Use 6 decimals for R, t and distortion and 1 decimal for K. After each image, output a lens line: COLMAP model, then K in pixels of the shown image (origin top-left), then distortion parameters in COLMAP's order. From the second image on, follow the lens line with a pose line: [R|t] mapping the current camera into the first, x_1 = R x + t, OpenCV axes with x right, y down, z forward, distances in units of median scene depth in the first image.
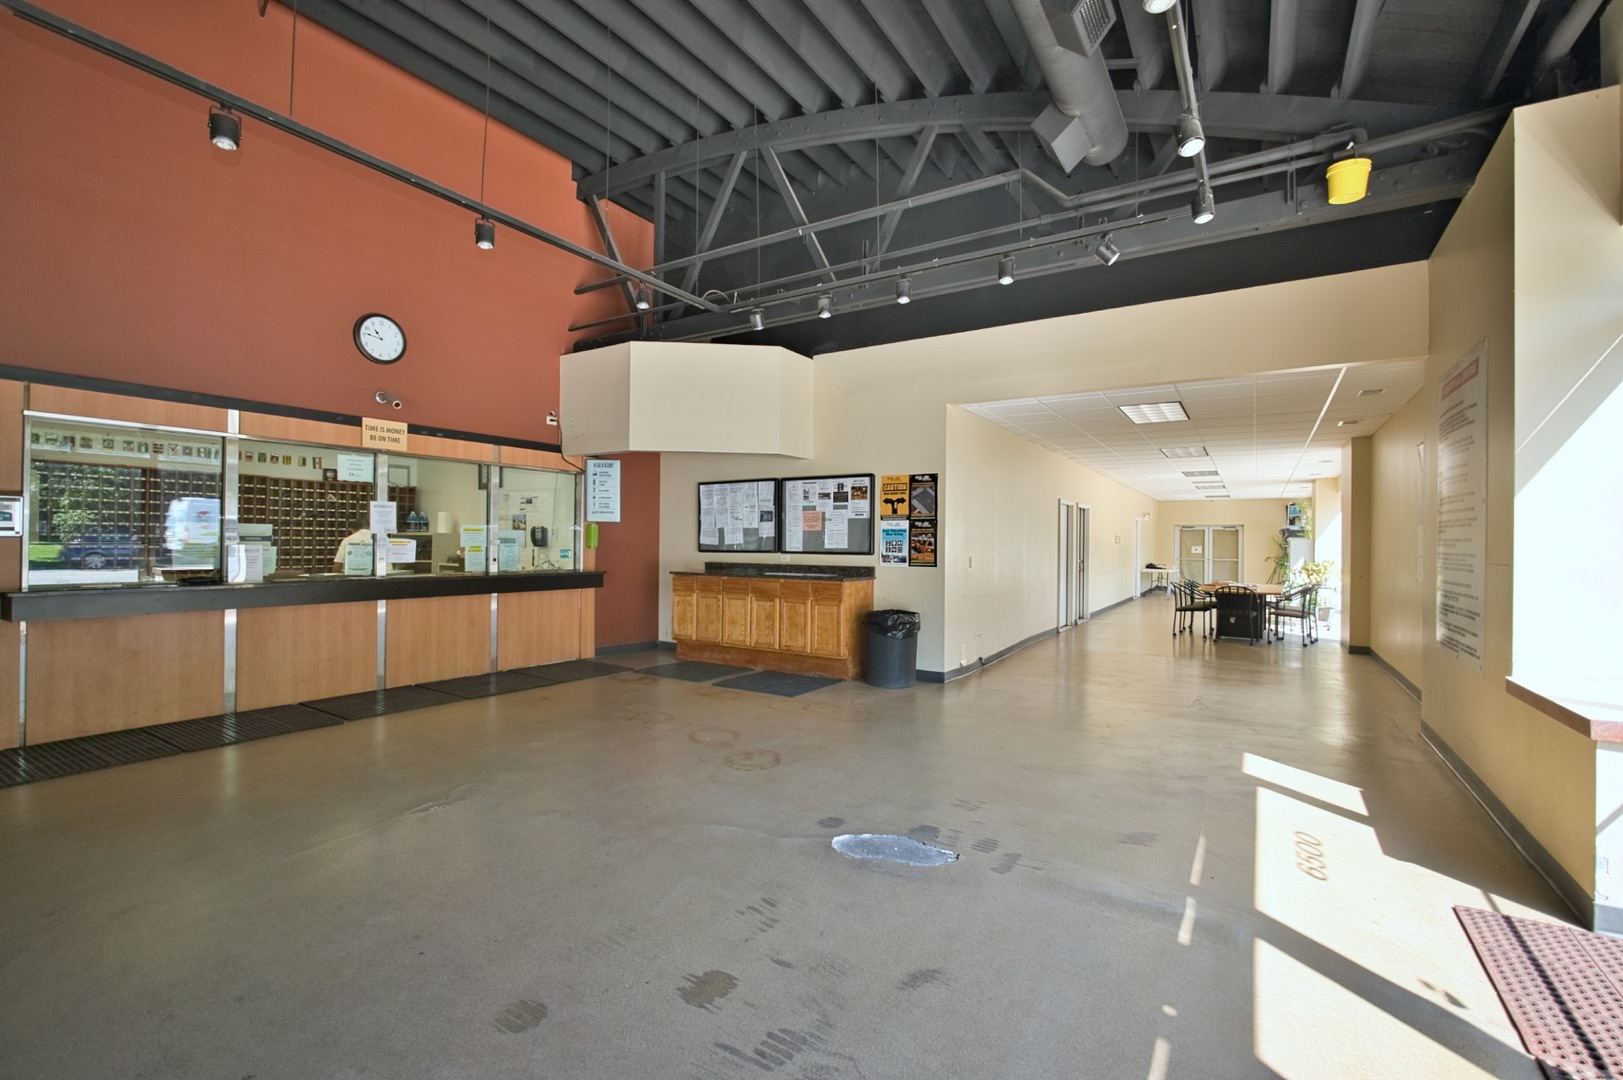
lens RADIAL K [[702.7, 0, 810.0], [0, 702.7, 540.9], [0, 0, 1]] dist [-0.025948, 0.007106]
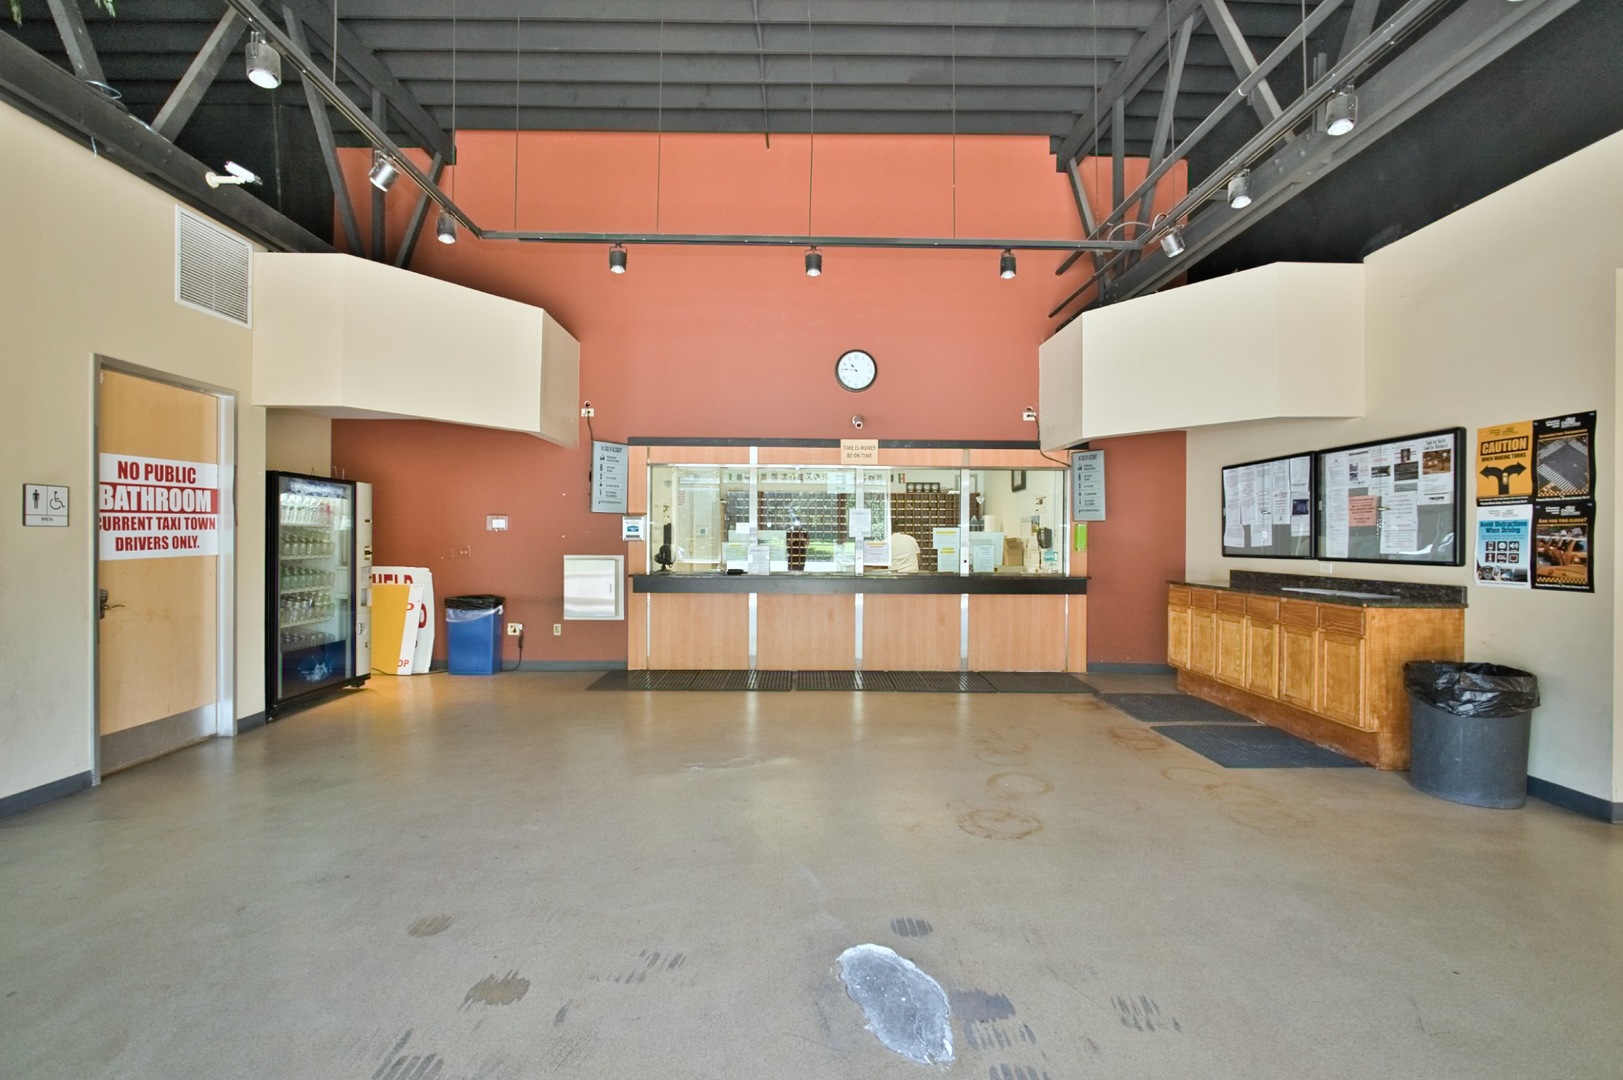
lens RADIAL K [[702.7, 0, 810.0], [0, 702.7, 540.9], [0, 0, 1]] dist [-0.025948, 0.007106]
pose [[0.556661, -0.003557, -0.830732, 0.268614], [0.001989, 0.999994, -0.002949, -0.000360], [0.830737, -0.000011, 0.556665, 0.234117]]
